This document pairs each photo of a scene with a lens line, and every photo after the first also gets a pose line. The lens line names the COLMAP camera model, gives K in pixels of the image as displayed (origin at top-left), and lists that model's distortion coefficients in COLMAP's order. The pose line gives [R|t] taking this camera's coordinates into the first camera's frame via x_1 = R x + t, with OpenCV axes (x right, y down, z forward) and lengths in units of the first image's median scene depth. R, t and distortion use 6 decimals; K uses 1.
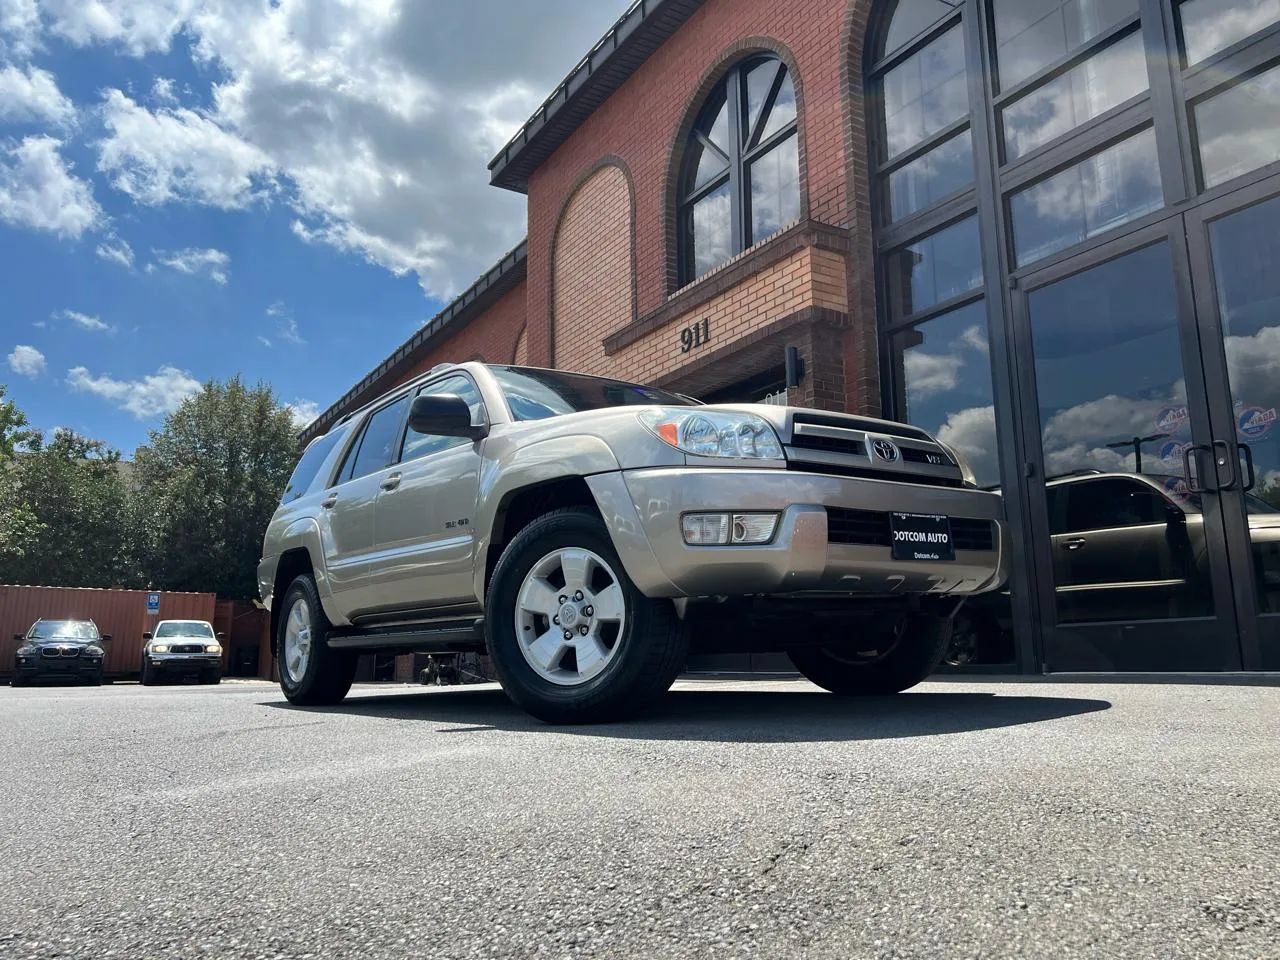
lens RADIAL K [[961.4, 0, 647.4], [0, 961.4, 472.6], [0, 0, 1]] dist [0.046763, -0.053619]
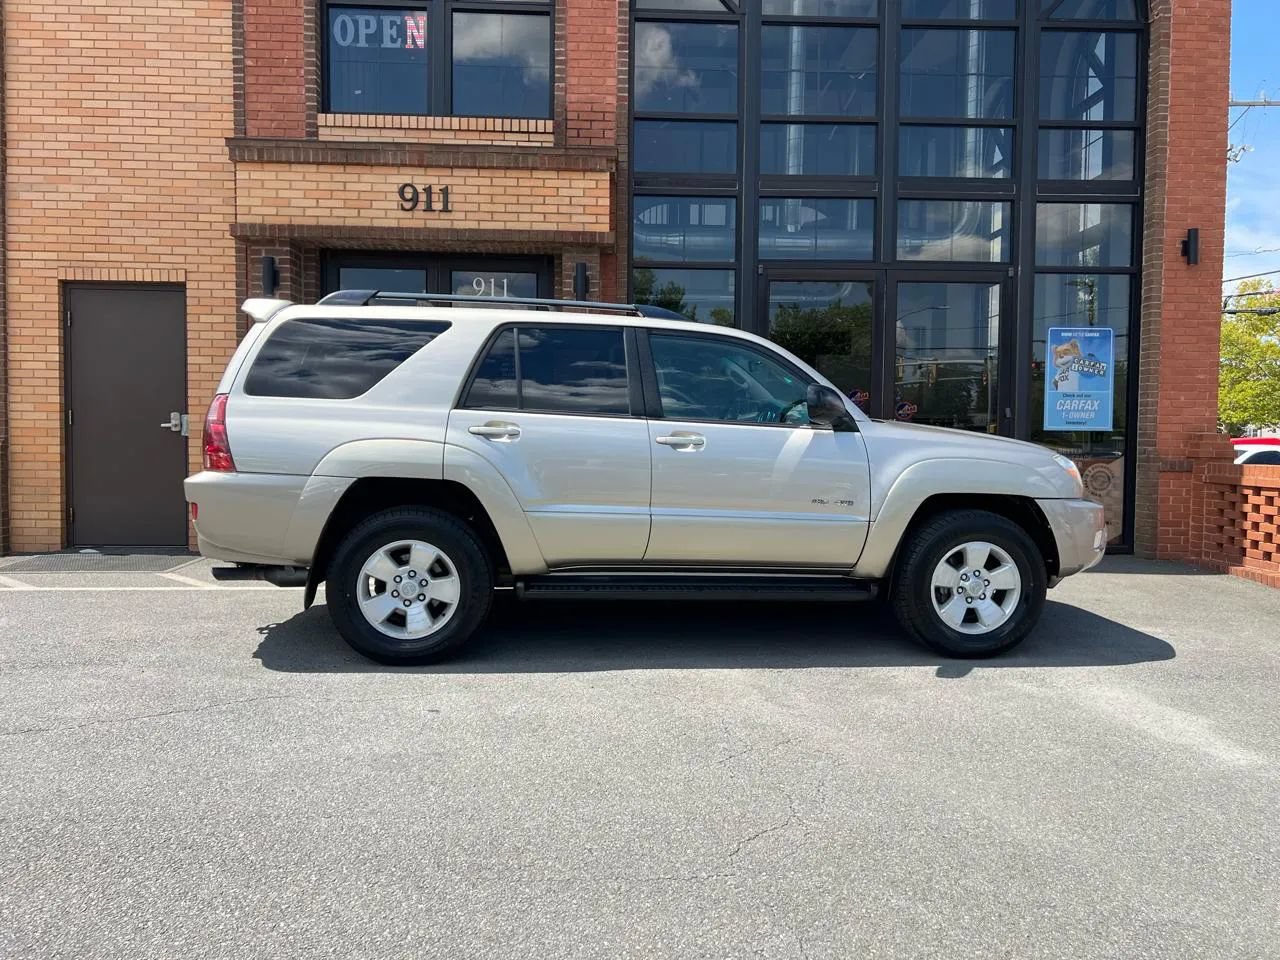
lens RADIAL K [[961.4, 0, 648.4], [0, 961.4, 476.6], [0, 0, 1]] dist [0.046763, -0.053619]
pose [[0.498314, -0.020029, 0.866765, -0.704338], [-0.190089, 0.972884, 0.131765, -0.048466], [-0.845901, -0.230423, 0.480995, 0.331798]]
